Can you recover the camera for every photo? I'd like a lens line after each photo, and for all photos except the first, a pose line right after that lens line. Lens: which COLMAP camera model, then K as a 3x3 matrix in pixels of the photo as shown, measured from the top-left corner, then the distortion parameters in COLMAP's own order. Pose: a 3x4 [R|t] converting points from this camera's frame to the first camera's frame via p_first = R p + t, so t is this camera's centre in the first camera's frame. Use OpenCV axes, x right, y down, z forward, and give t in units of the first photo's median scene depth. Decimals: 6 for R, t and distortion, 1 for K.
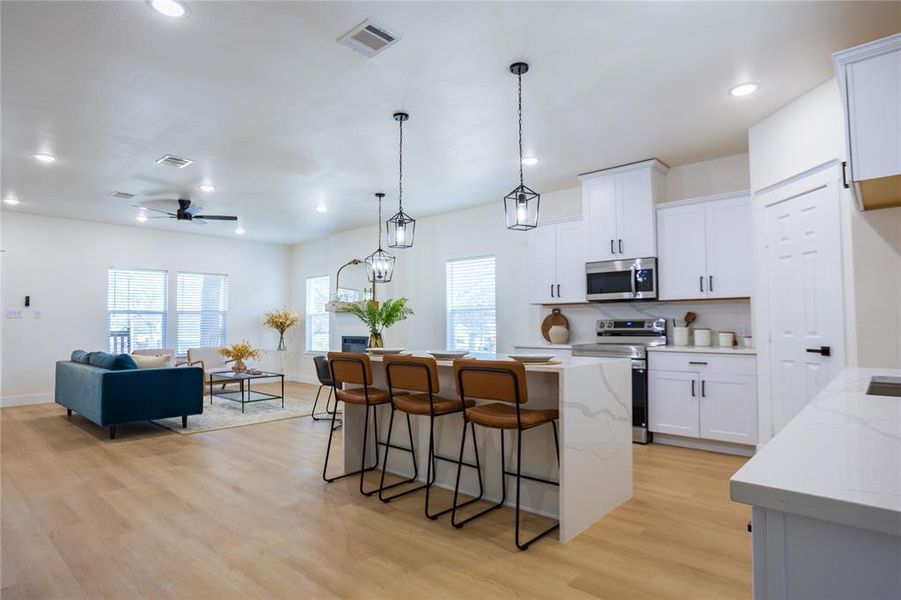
lens RADIAL K [[510.0, 0, 468.8], [0, 510.0, 307.7], [0, 0, 1]] dist [-0.028293, 0.014246]
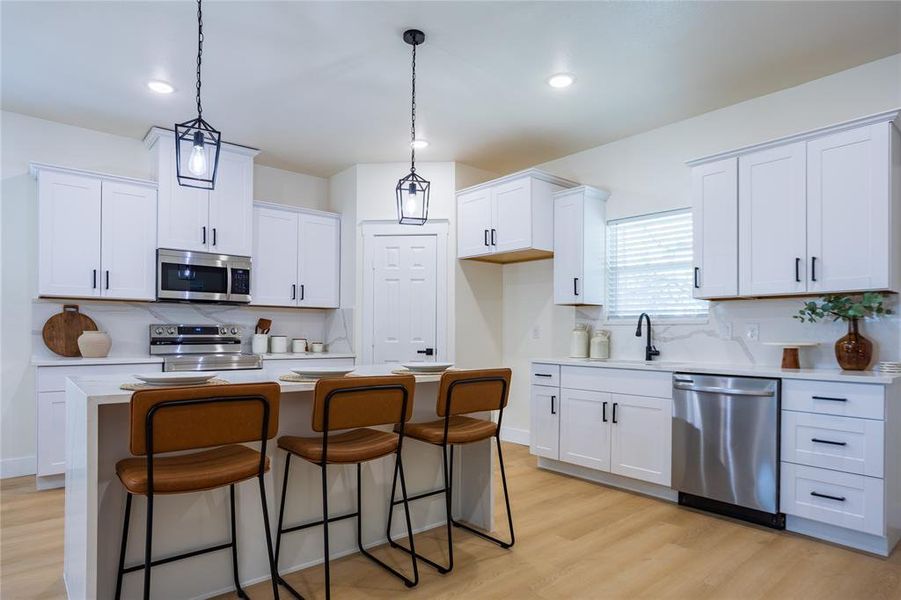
lens RADIAL K [[510.0, 0, 463.6], [0, 510.0, 333.7], [0, 0, 1]] dist [-0.028293, 0.014246]
pose [[0.141210, 0.004633, 0.989969, -0.433252], [-0.040198, 0.999191, 0.001058, 0.019282], [-0.989163, -0.039944, 0.141282, 0.443681]]
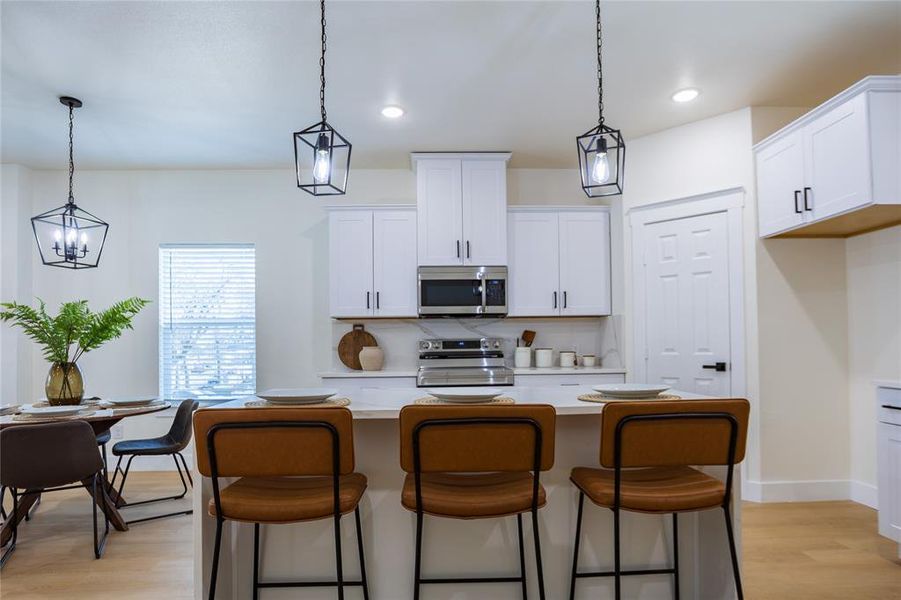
lens RADIAL K [[531.8, 0, 452.6], [0, 531.8, 335.8], [0, 0, 1]] dist [-0.036097, 0.025600]
pose [[0.724094, 0.008733, 0.689646, -0.290781], [-0.014506, 0.999891, 0.002568, 0.016299], [-0.689549, -0.011864, 0.724142, 0.369678]]
